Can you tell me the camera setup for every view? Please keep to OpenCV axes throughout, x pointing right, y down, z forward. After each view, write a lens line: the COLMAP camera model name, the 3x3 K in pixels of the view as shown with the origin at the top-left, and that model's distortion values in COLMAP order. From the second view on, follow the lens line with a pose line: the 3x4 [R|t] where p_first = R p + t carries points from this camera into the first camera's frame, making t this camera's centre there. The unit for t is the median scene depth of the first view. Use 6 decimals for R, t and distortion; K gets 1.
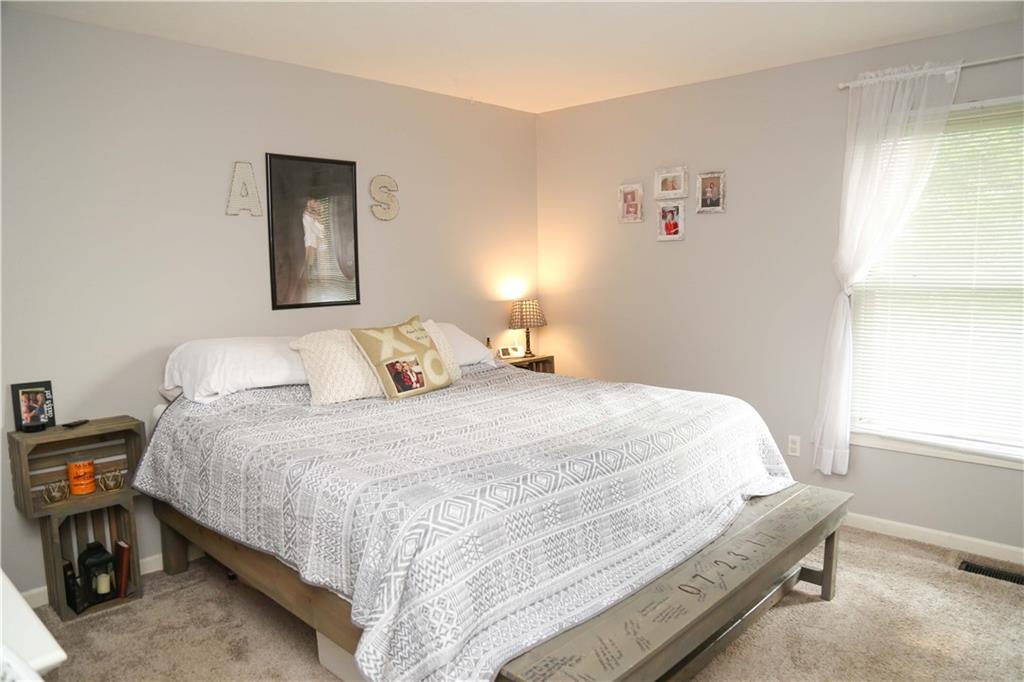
lens RADIAL K [[698.9, 0, 514.7], [0, 698.9, 344.9], [0, 0, 1]] dist [-0.126184, 0.073845]
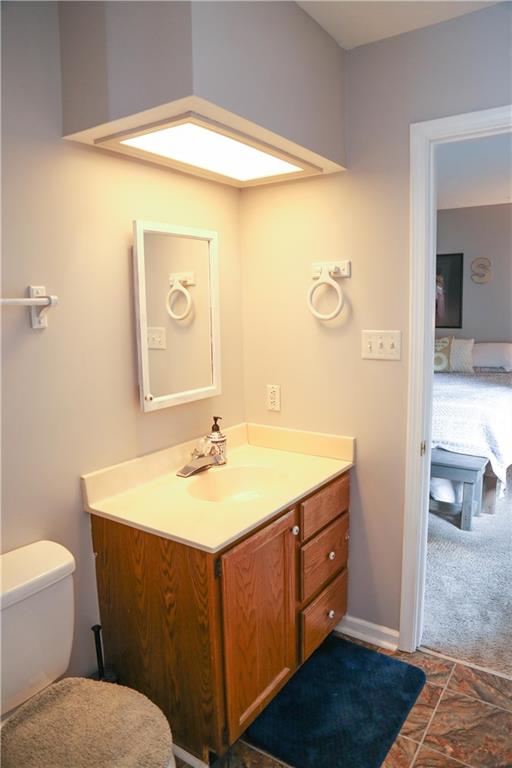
lens RADIAL K [[524.2, 0, 256.0], [0, 524.2, 384.0], [0, 0, 1]] dist [-0.126184, 0.073845]
pose [[0.163420, 0.149920, -0.975099, 1.271017], [-0.101504, 0.985696, 0.134538, -0.050686], [0.981321, 0.076990, 0.176300, 0.259365]]
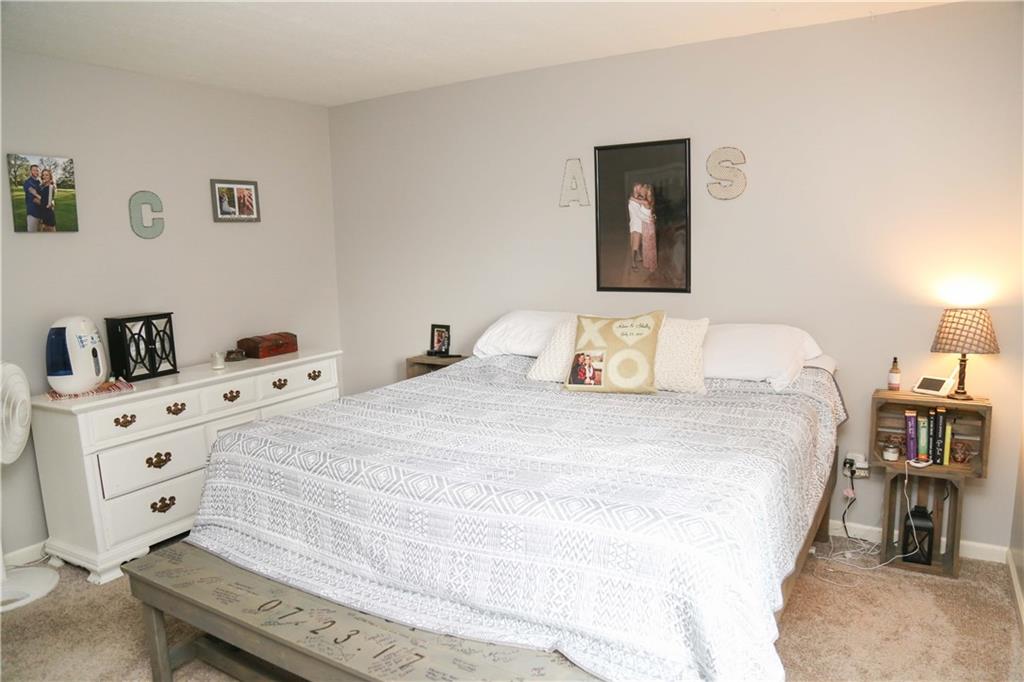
lens RADIAL K [[698.9, 0, 514.7], [0, 698.9, 344.9], [0, 0, 1]] dist [-0.126184, 0.073845]
pose [[0.205627, 0.149845, -0.967090, 0.753026], [-0.090266, 0.986900, 0.133721, -0.109834], [0.974459, 0.059798, 0.216459, 0.683658]]
